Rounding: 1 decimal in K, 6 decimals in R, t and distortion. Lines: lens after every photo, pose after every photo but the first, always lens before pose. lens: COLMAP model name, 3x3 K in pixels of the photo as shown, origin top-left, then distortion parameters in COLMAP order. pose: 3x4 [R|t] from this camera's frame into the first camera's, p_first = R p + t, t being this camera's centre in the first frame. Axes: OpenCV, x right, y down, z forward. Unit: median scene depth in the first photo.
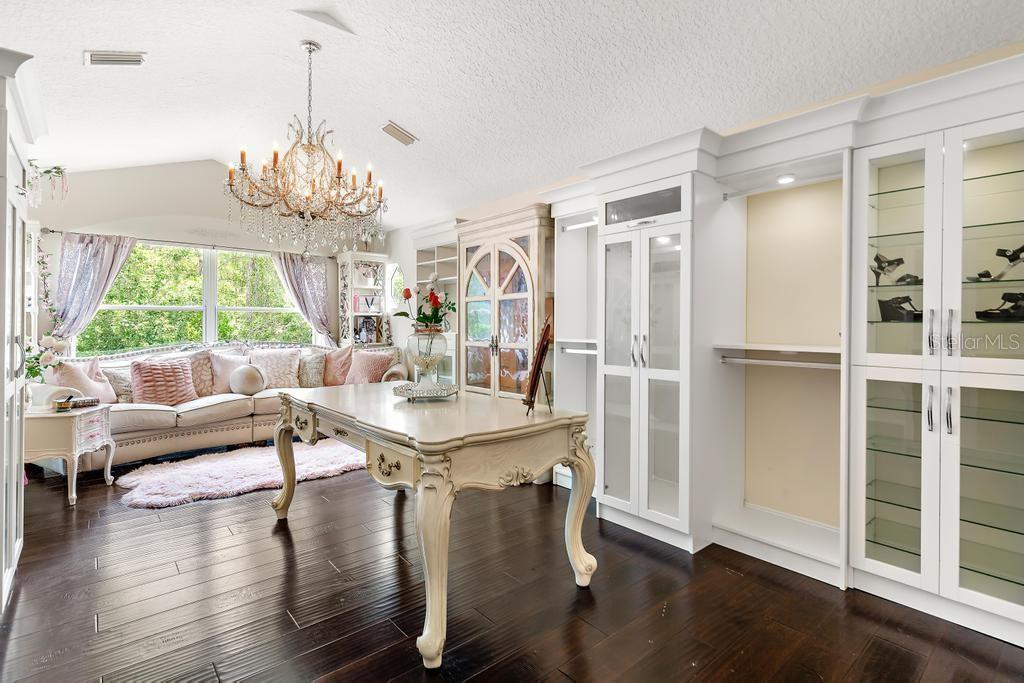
lens RADIAL K [[485.2, 0, 510.9], [0, 485.2, 326.6], [0, 0, 1]] dist [0.000819, 0.000024]
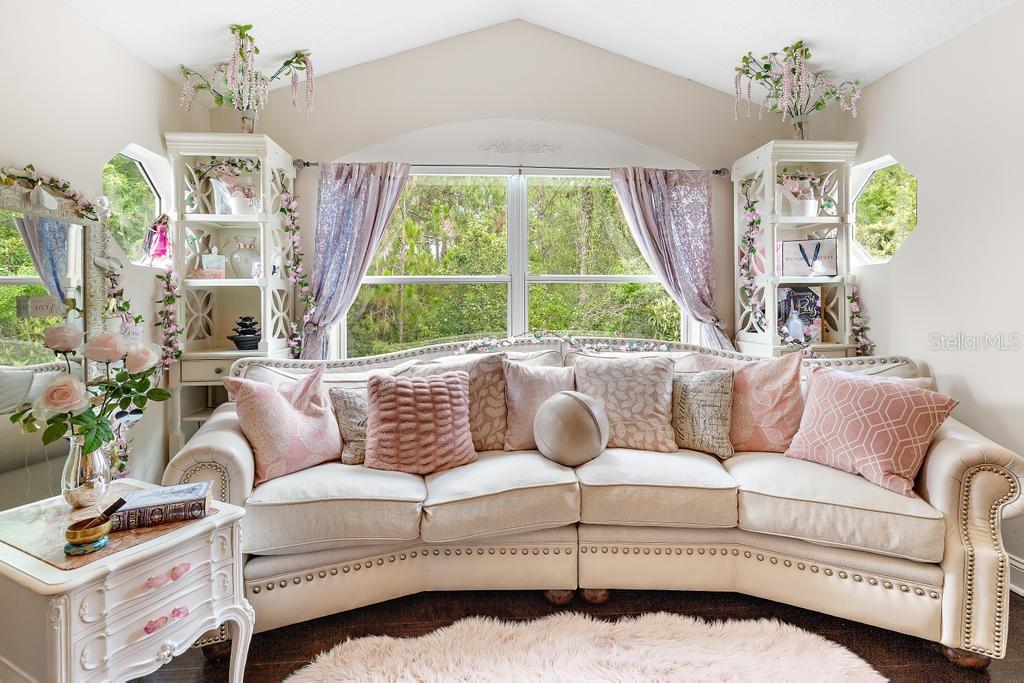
lens RADIAL K [[481.8, 0, 510.4], [0, 481.8, 306.2], [0, 0, 1]] dist [-0.002381, -0.000246]
pose [[0.797072, -0.009648, -0.603807, -0.314237], [0.003819, 0.999933, -0.010937, 0.003224], [0.603872, 0.006411, 0.797056, 0.609719]]
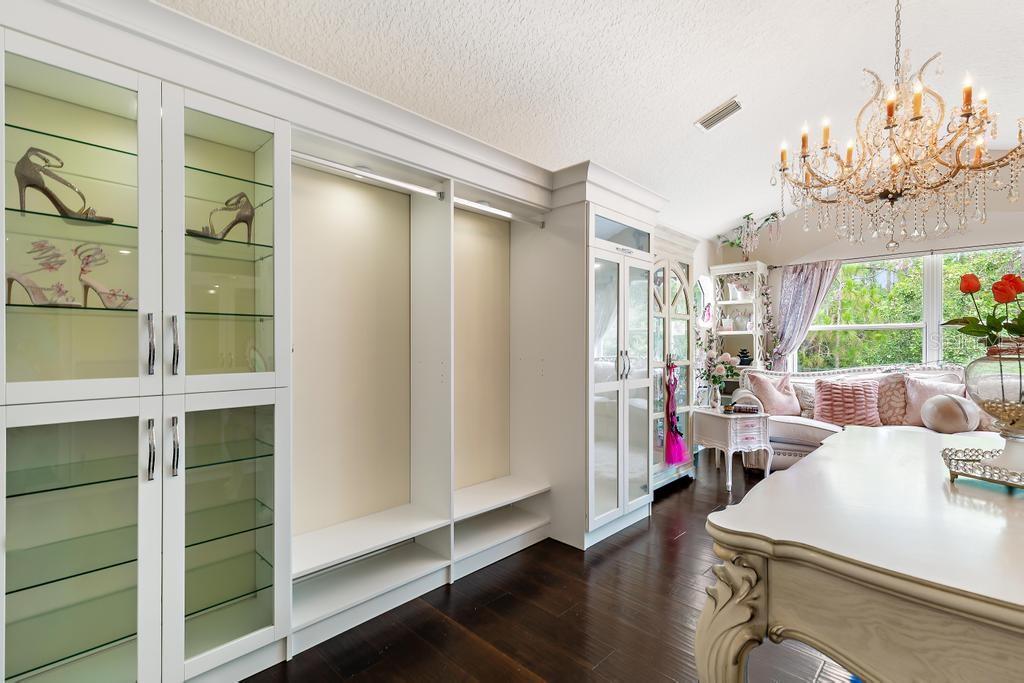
lens RADIAL K [[462.4, 0, 511.1], [0, 462.4, 345.5], [0, 0, 1]] dist [-0.001819, -0.000396]
pose [[0.083734, 0.000042, -0.996488, 0.140944], [-0.006020, 0.999982, -0.000464, 0.003310], [0.996470, 0.006038, 0.083733, 0.232922]]
